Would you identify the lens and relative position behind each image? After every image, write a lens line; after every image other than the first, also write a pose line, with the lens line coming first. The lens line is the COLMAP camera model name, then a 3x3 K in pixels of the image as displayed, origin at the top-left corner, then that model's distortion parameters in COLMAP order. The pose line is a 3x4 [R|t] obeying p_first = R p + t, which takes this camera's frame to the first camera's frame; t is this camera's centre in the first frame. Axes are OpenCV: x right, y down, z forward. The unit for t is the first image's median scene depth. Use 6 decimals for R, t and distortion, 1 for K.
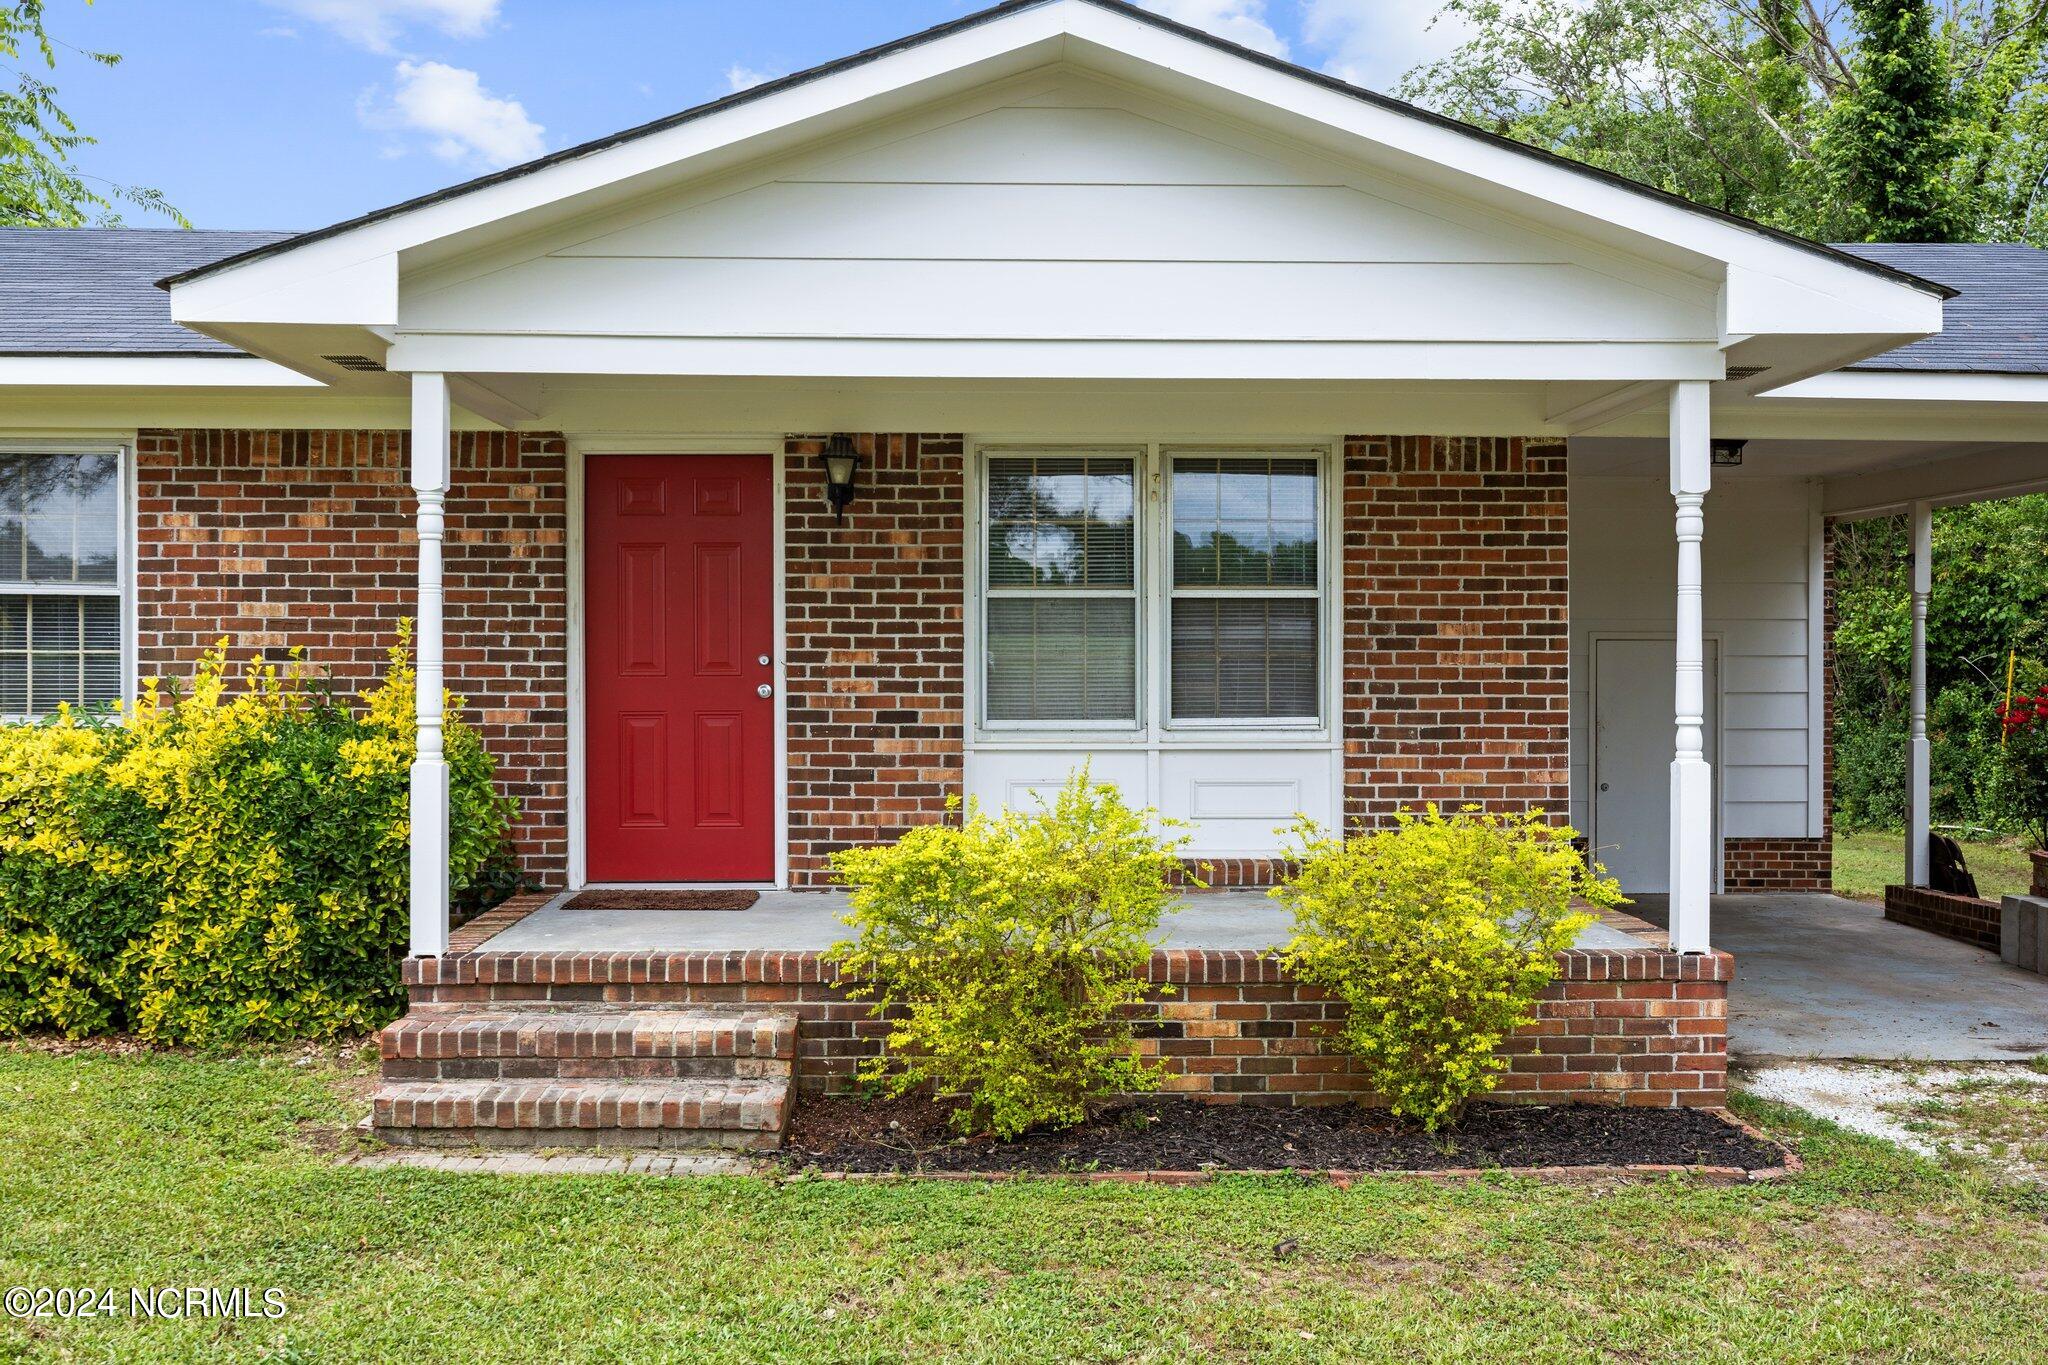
lens RADIAL K [[1925.0, 0, 1024.0], [0, 1925.0, 682.5], [0, 0, 1]] dist [-0.005733, 0.007636]
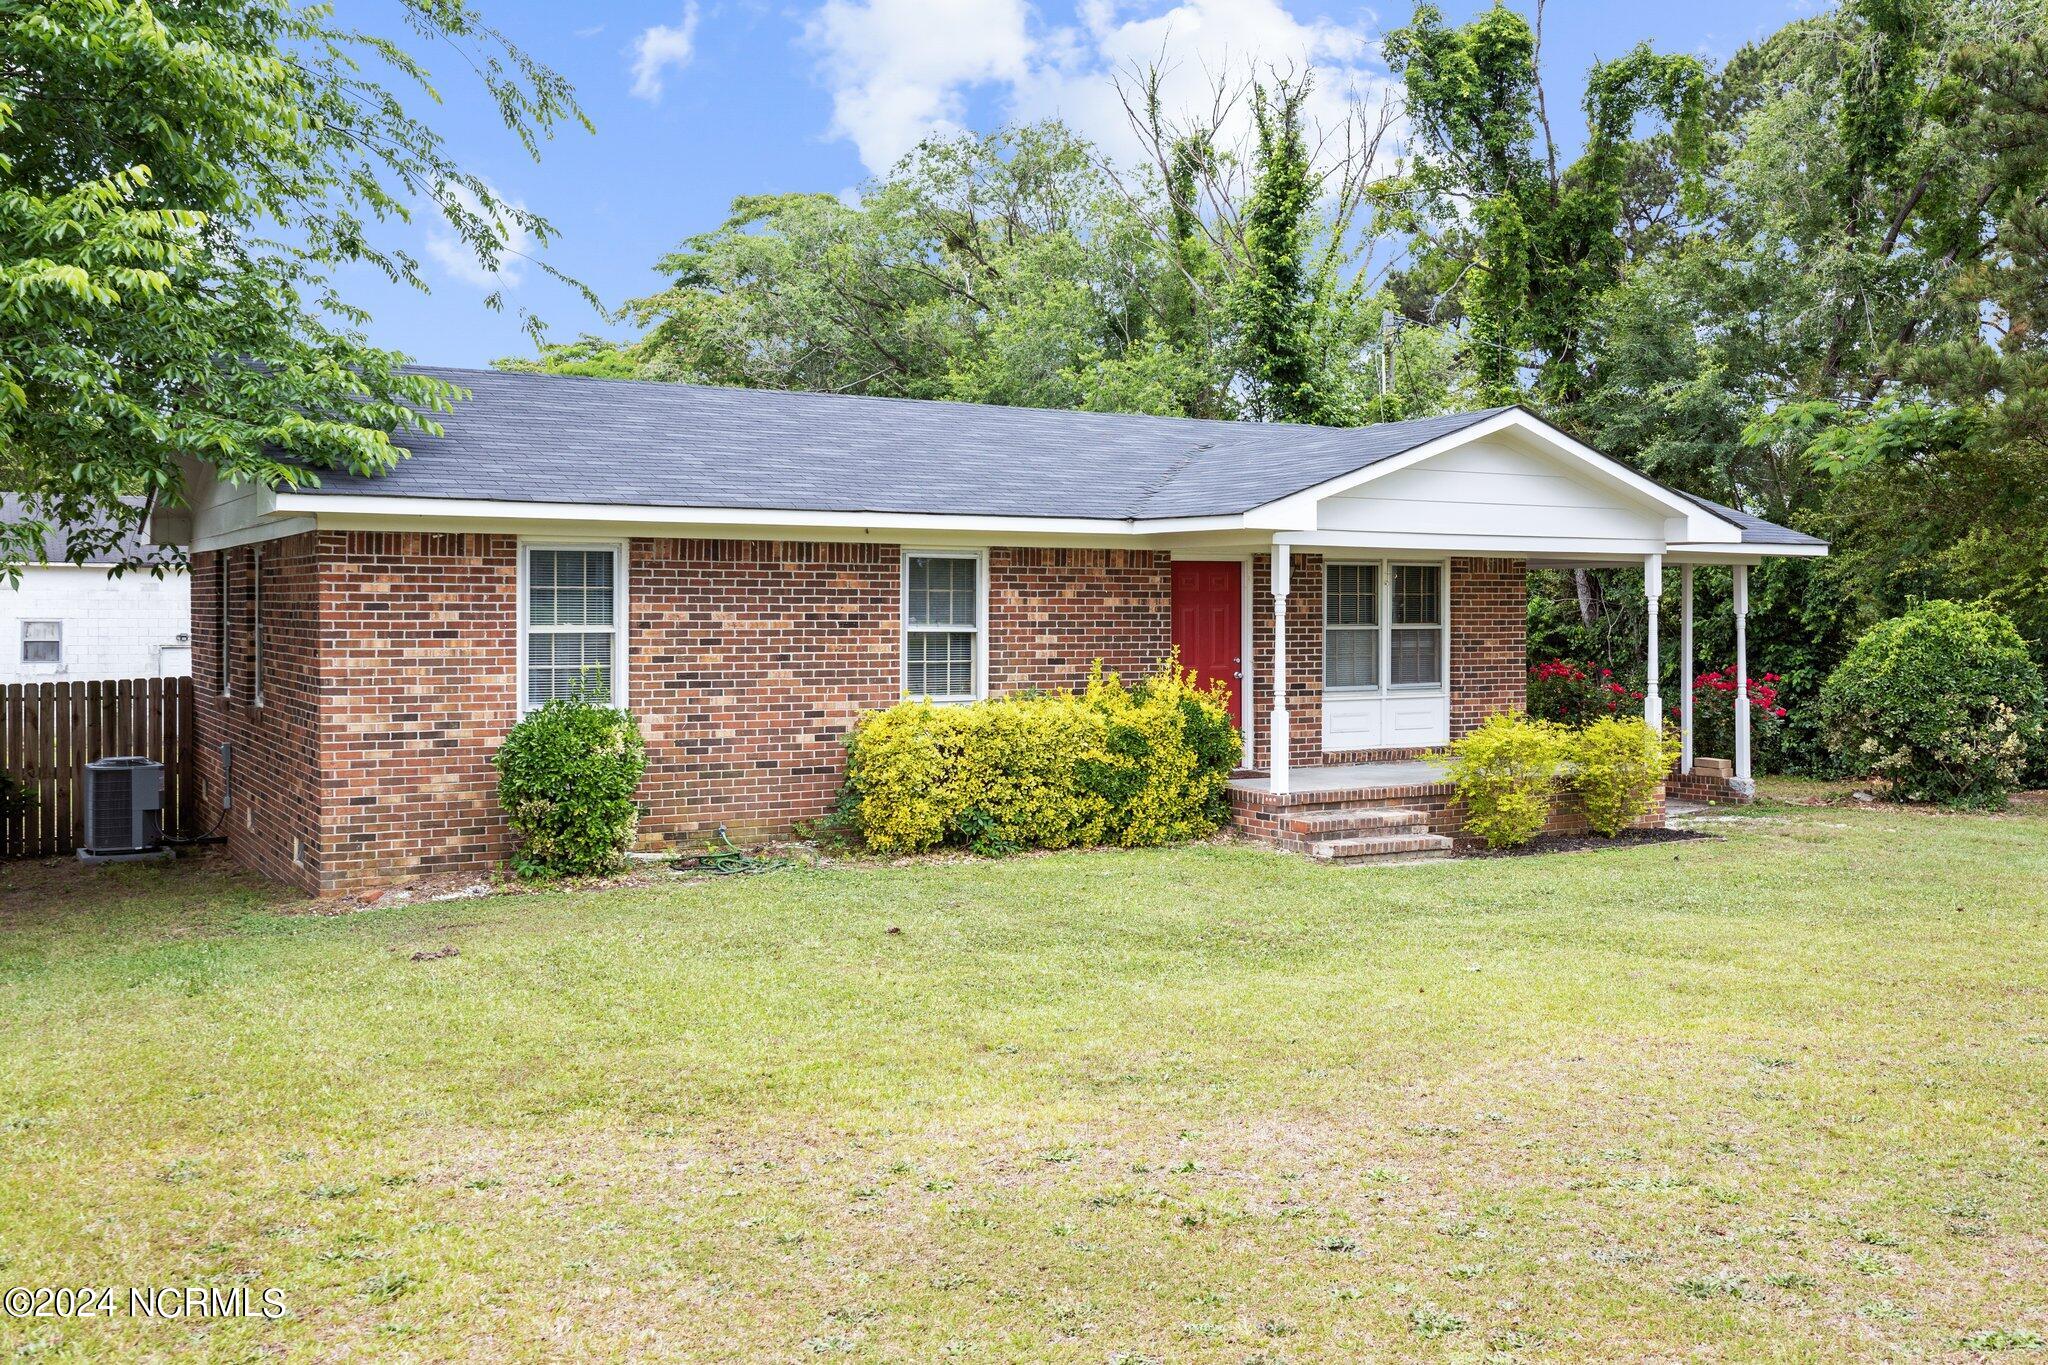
lens RADIAL K [[1874.6, 0, 1029.4], [0, 1874.6, 628.7], [0, 0, 1]] dist [-0.015294, -0.003633]
pose [[0.868626, -0.004870, 0.495444, -1.360493], [0.005877, 0.999983, -0.000474, -0.047484], [-0.495433, 0.003324, 0.868640, -0.658538]]
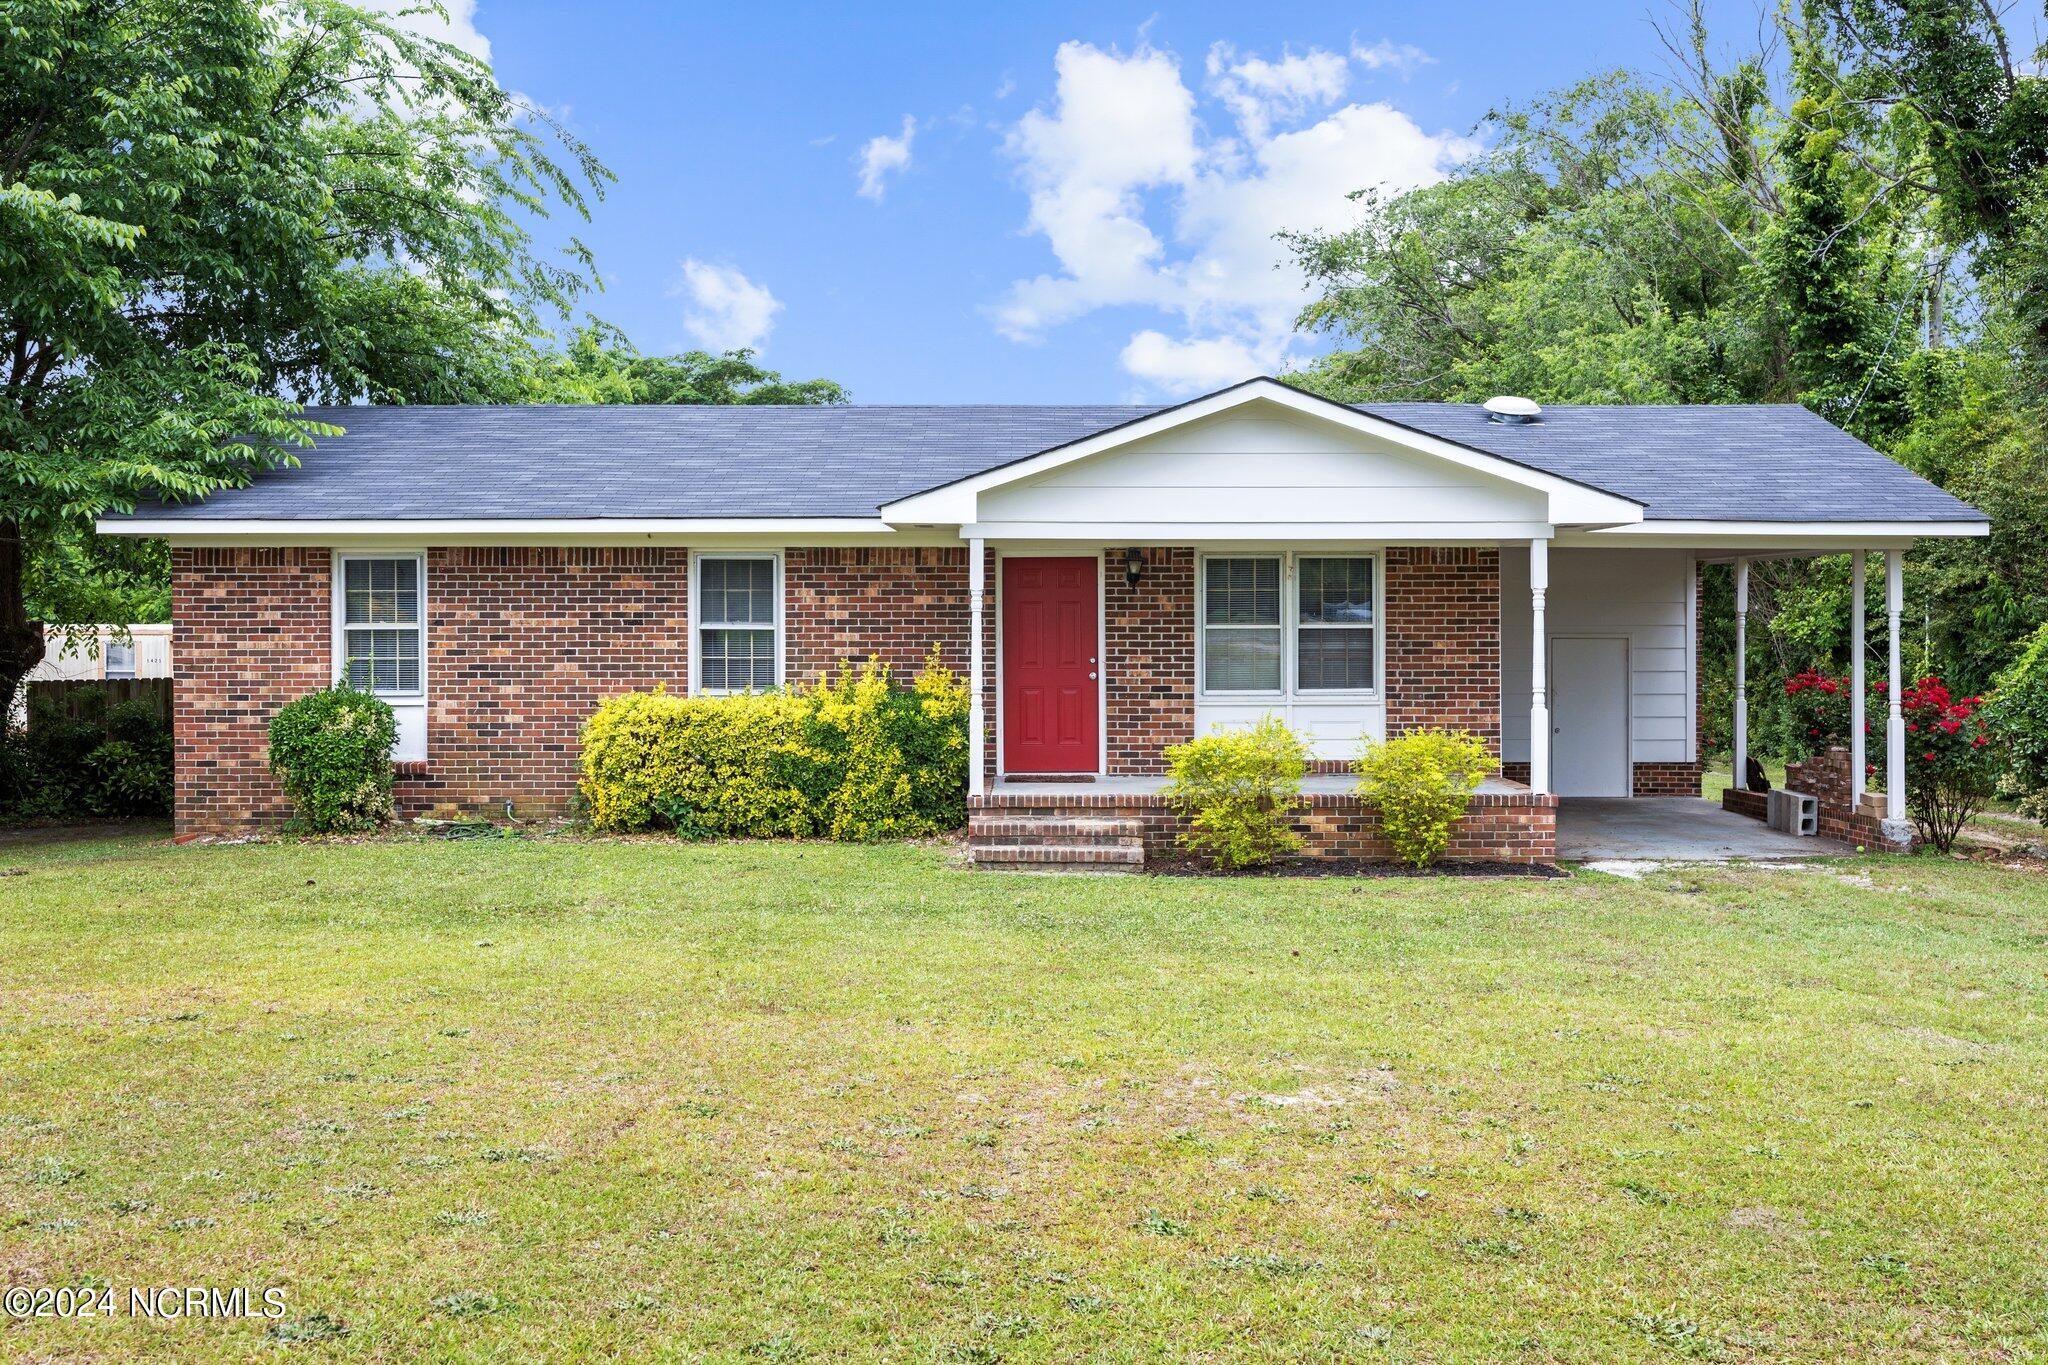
lens RADIAL K [[1945.6, 0, 1037.2], [0, 1945.6, 661.1], [0, 0, 1]] dist [-0.001121, 0.009913]
pose [[0.999603, -0.002990, -0.028018, -0.139067], [0.003171, 0.999974, 0.006415, -0.024650], [0.027999, -0.006501, 0.999587, -1.030320]]
